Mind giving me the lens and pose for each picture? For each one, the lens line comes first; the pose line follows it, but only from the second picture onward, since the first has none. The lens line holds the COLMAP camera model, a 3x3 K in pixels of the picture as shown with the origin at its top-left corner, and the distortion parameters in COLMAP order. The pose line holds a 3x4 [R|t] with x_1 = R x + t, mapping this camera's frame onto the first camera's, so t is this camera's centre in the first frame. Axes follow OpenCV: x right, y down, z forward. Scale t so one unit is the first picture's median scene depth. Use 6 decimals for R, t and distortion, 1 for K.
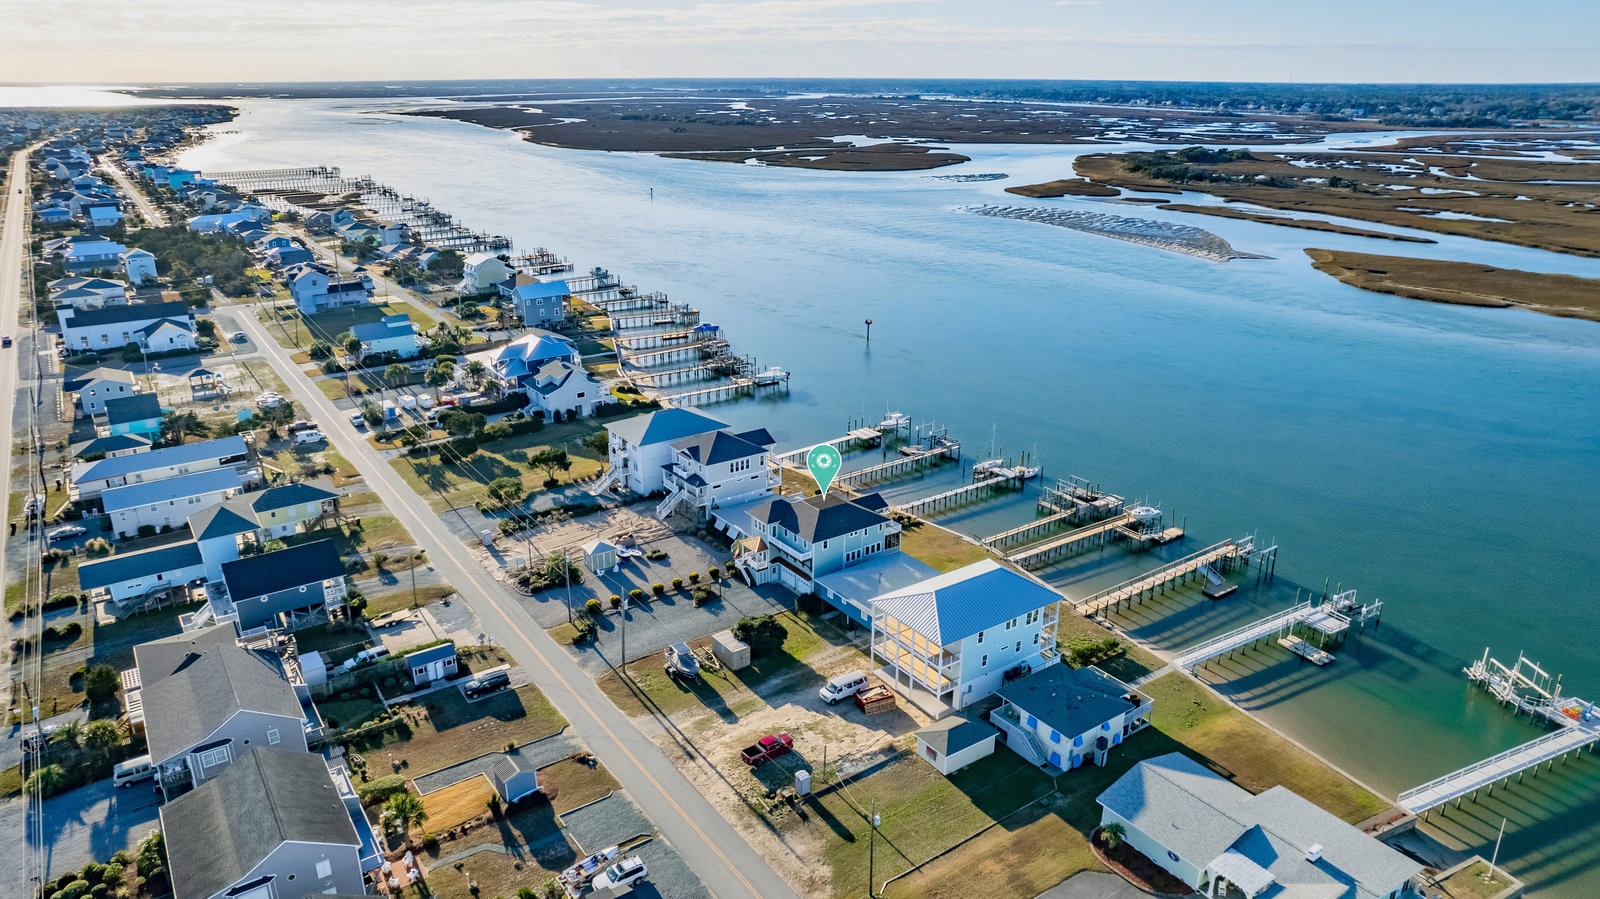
lens RADIAL K [[1034.1, 0, 799.0], [0, 1034.1, 450.1], [0, 0, 1]] dist [-0.053409, 0.040589]
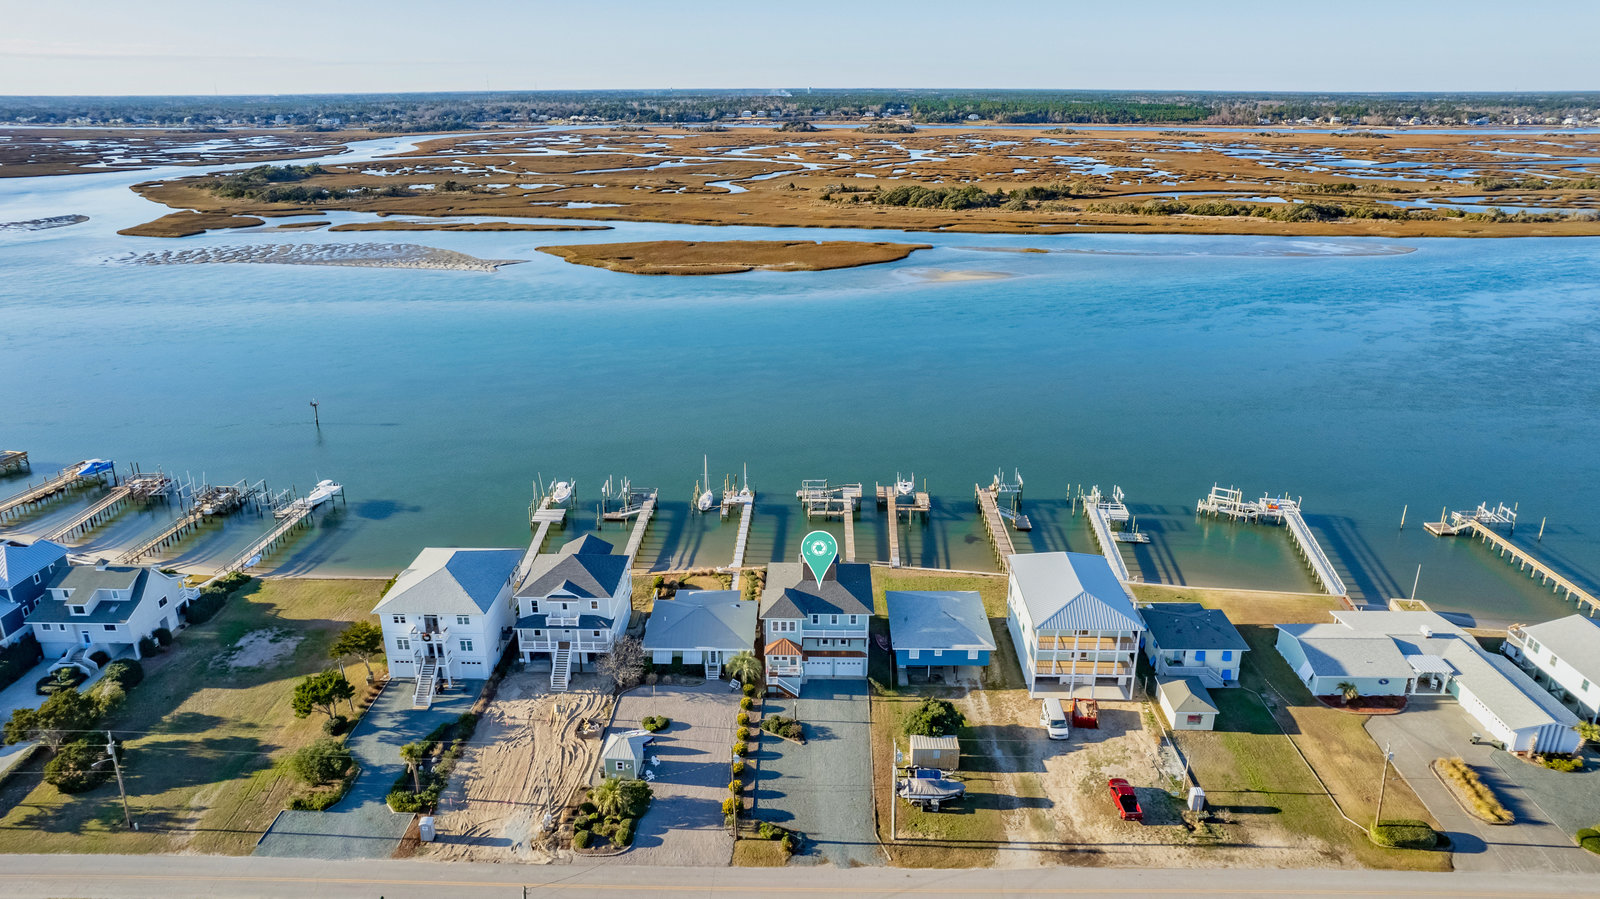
lens RADIAL K [[1034.1, 0, 801.0], [0, 1034.1, 452.3], [0, 0, 1]] dist [-0.053409, 0.040589]
pose [[0.600501, -0.273248, 0.751488, -0.510828], [0.279324, 0.952279, 0.123056, -0.132032], [-0.749251, 0.136013, 0.648170, 0.347840]]
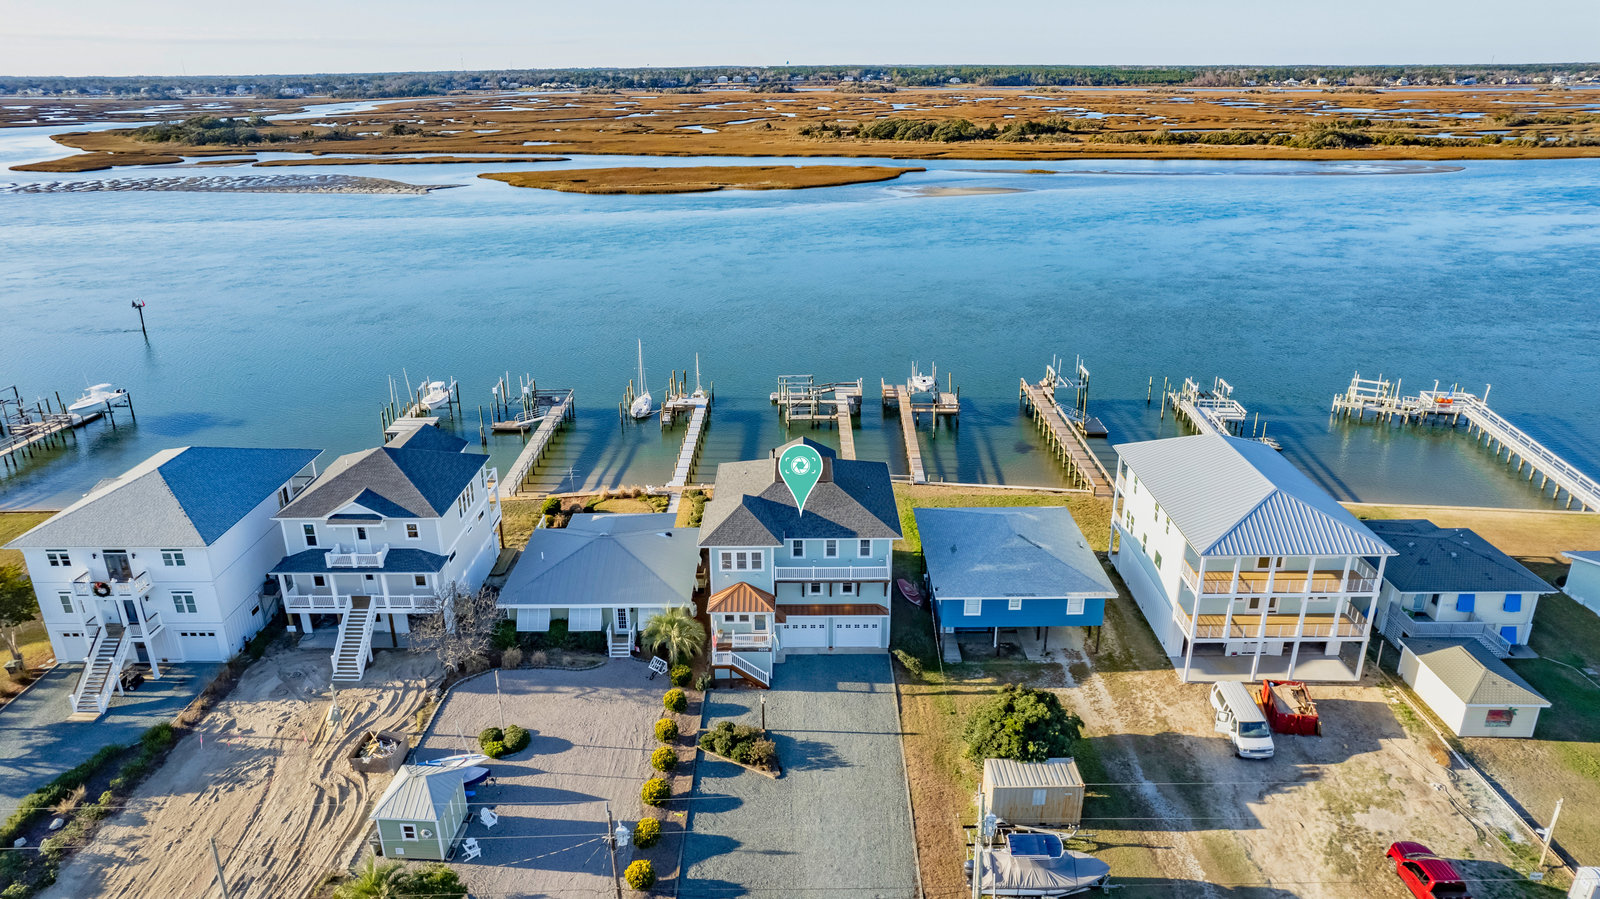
lens RADIAL K [[1034.1, 0, 798.8], [0, 1034.1, 442.9], [0, 0, 1]] dist [-0.053409, 0.040589]
pose [[0.585507, -0.289888, 0.757064, -0.298027], [0.289267, 0.947111, 0.138942, -0.028785], [-0.757301, 0.137642, 0.638396, 0.550829]]
